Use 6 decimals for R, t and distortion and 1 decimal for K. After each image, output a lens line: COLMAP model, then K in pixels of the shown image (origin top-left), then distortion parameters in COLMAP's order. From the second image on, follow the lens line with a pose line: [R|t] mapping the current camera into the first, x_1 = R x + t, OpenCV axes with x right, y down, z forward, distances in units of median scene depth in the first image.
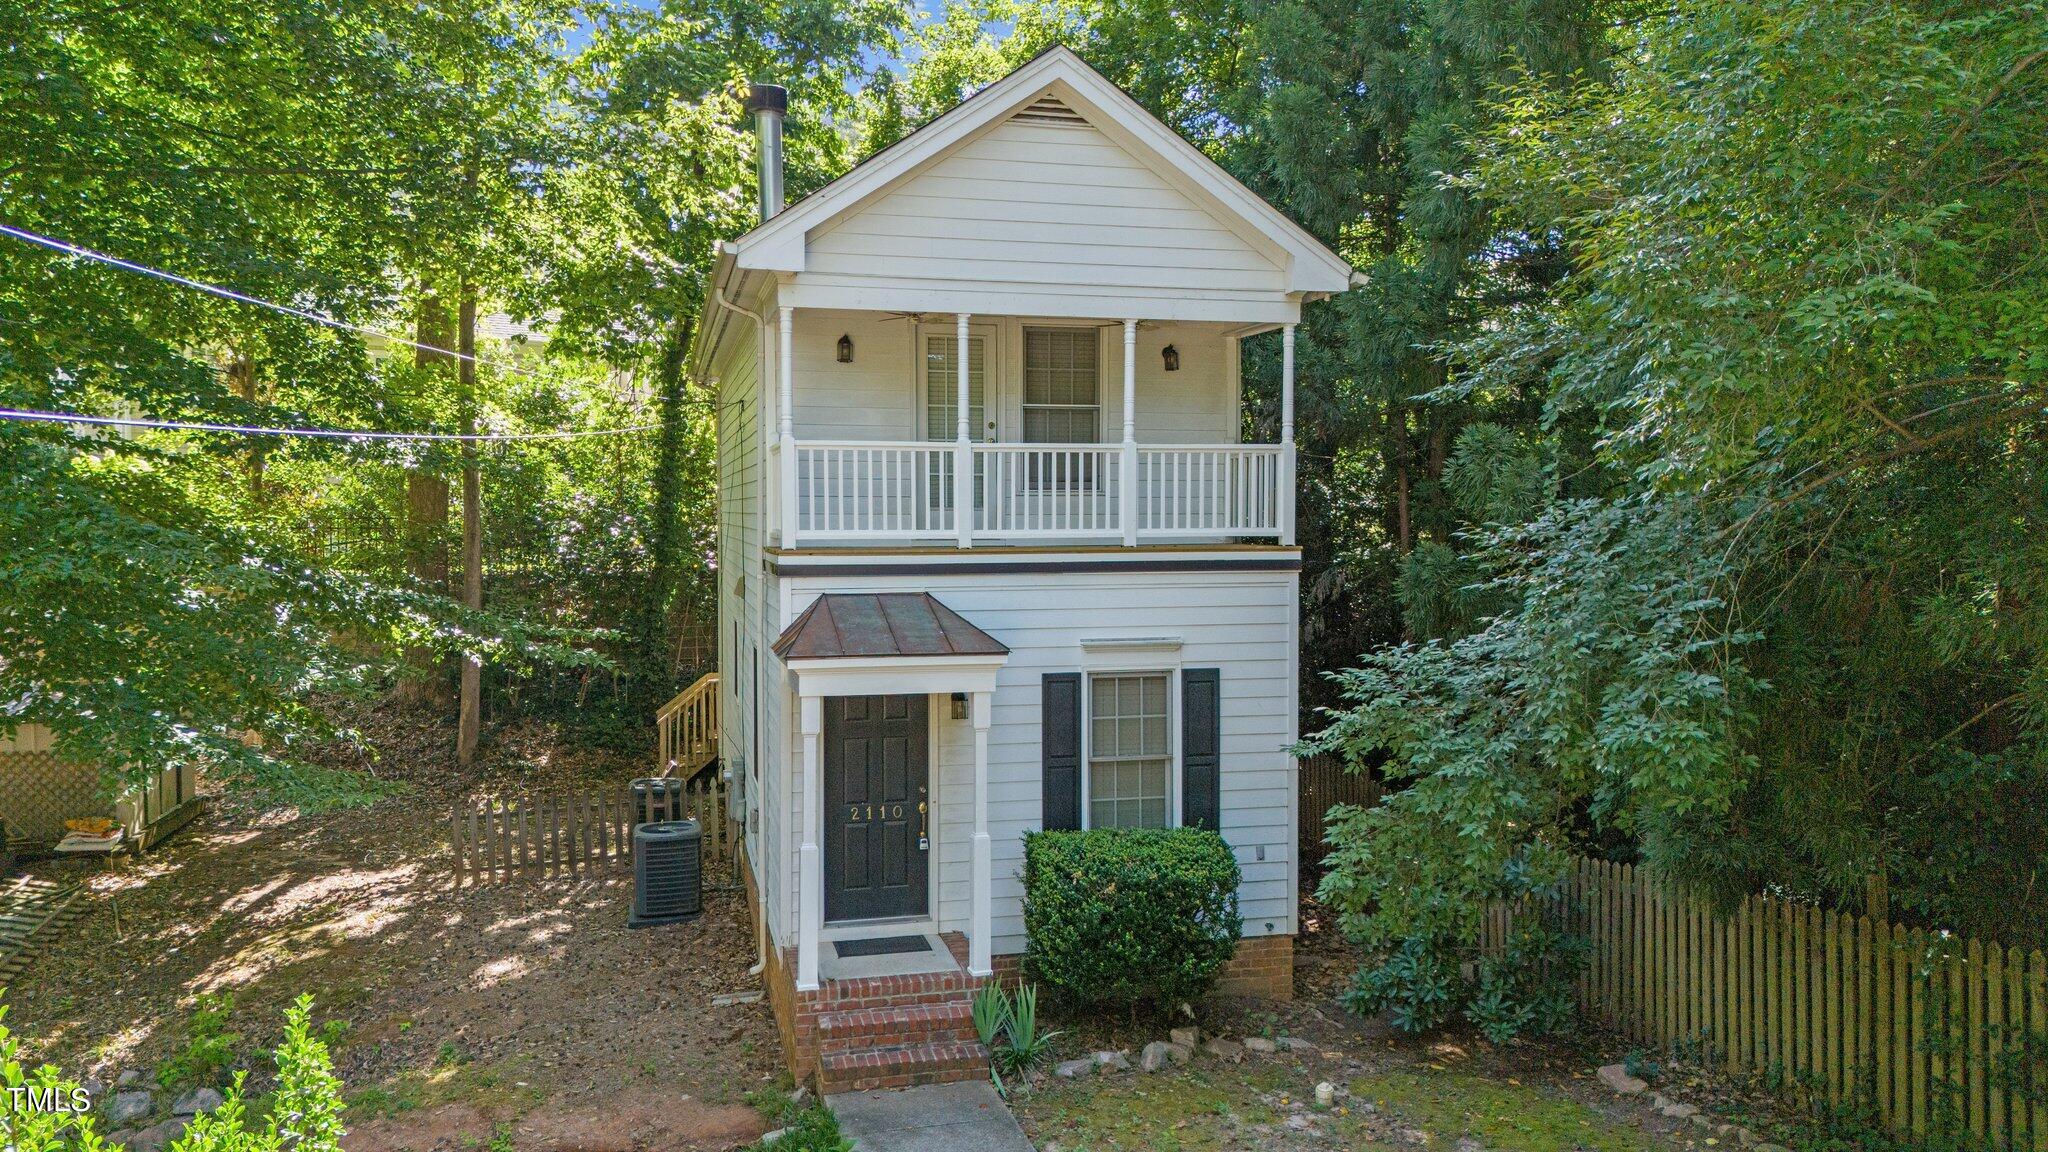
lens RADIAL K [[1501.0, 0, 1036.6], [0, 1501.0, 576.0], [0, 0, 1]] dist [0.071389, -0.077670]
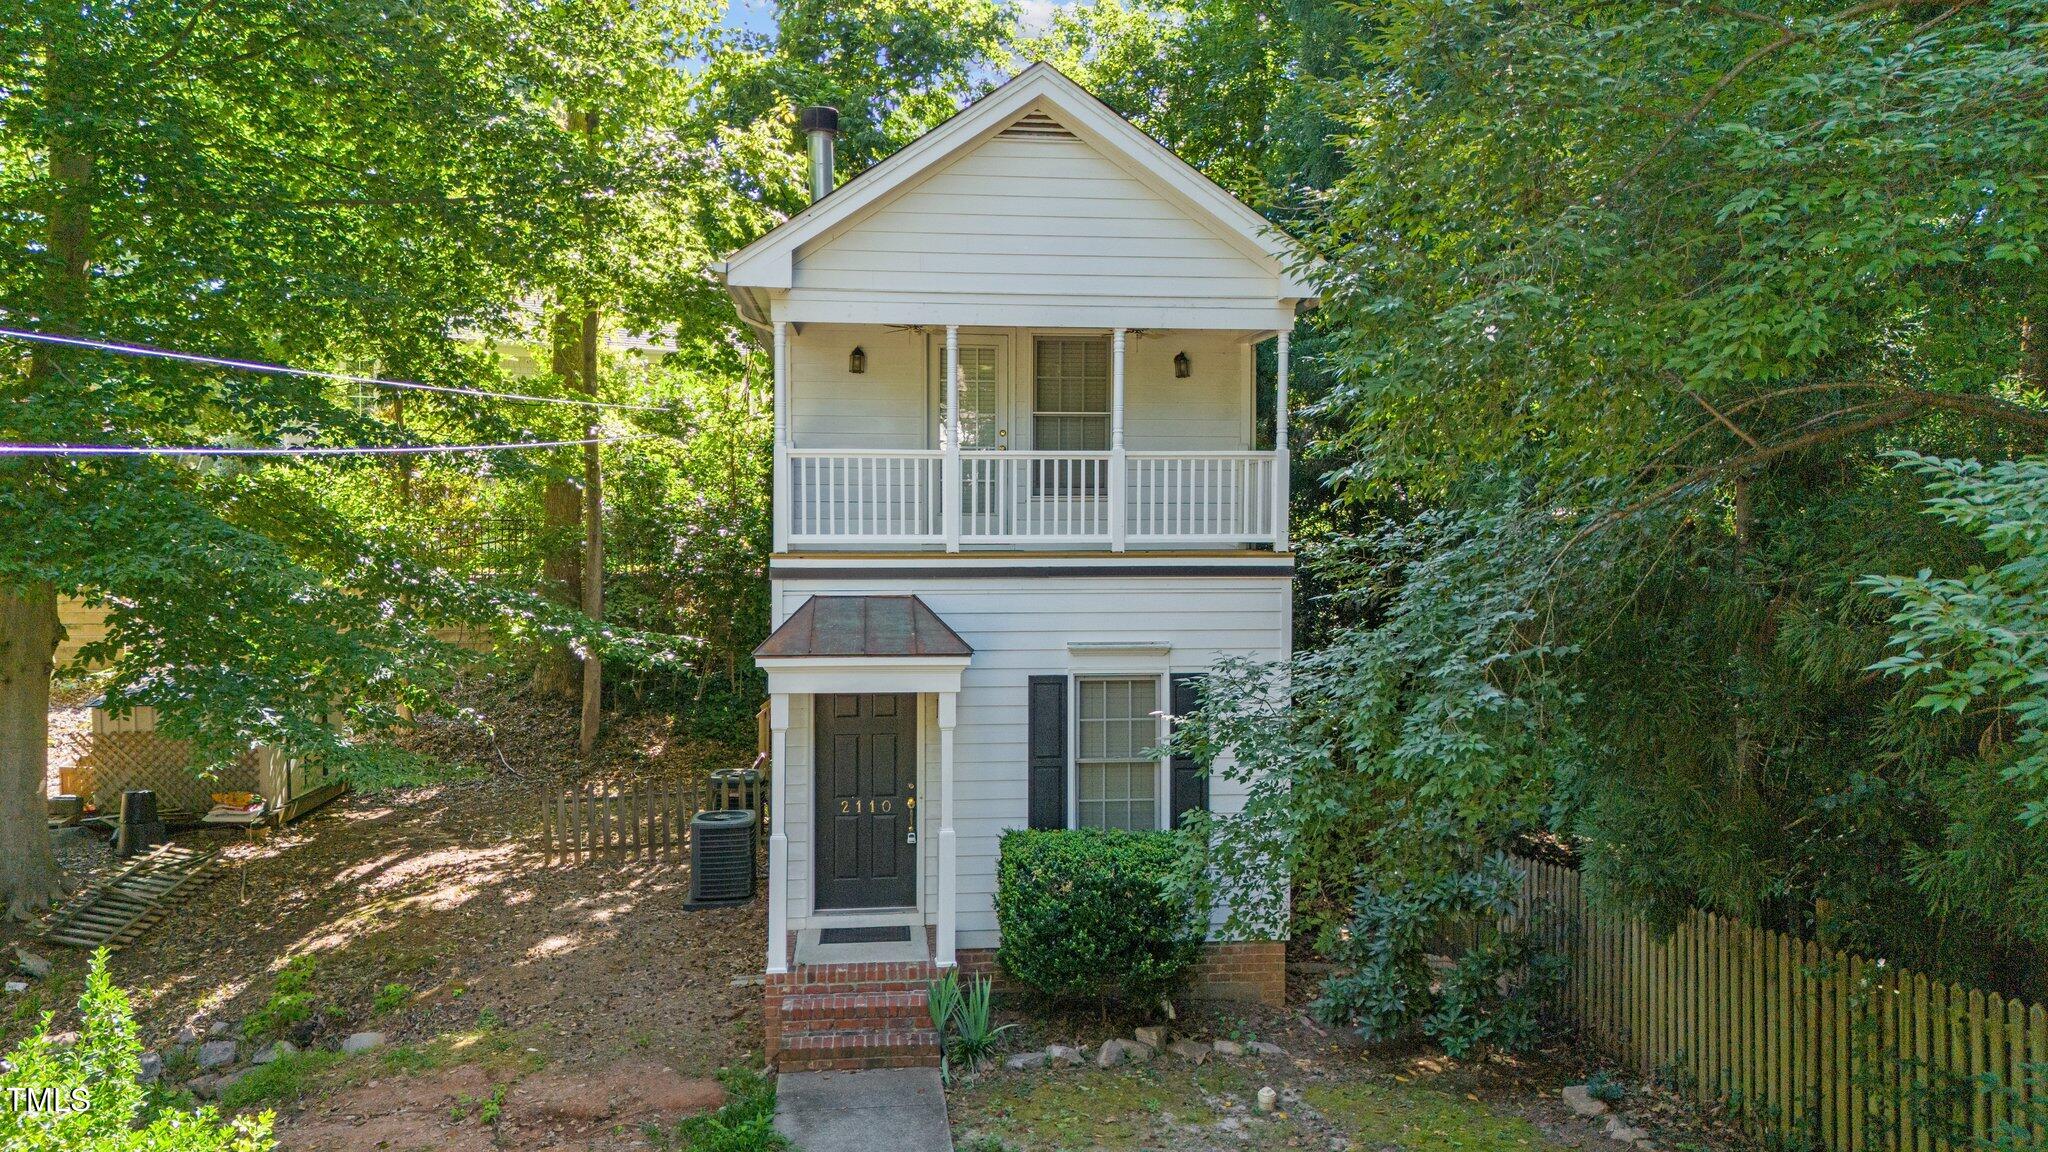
lens RADIAL K [[1501.0, 0, 1036.6], [0, 1501.0, 576.0], [0, 0, 1]] dist [0.071389, -0.077670]
pose [[0.990865, 0.008105, -0.134613, 0.144687], [-0.008238, 0.999966, -0.000430, -0.002484], [0.134605, 0.001535, 0.990898, -0.014018]]
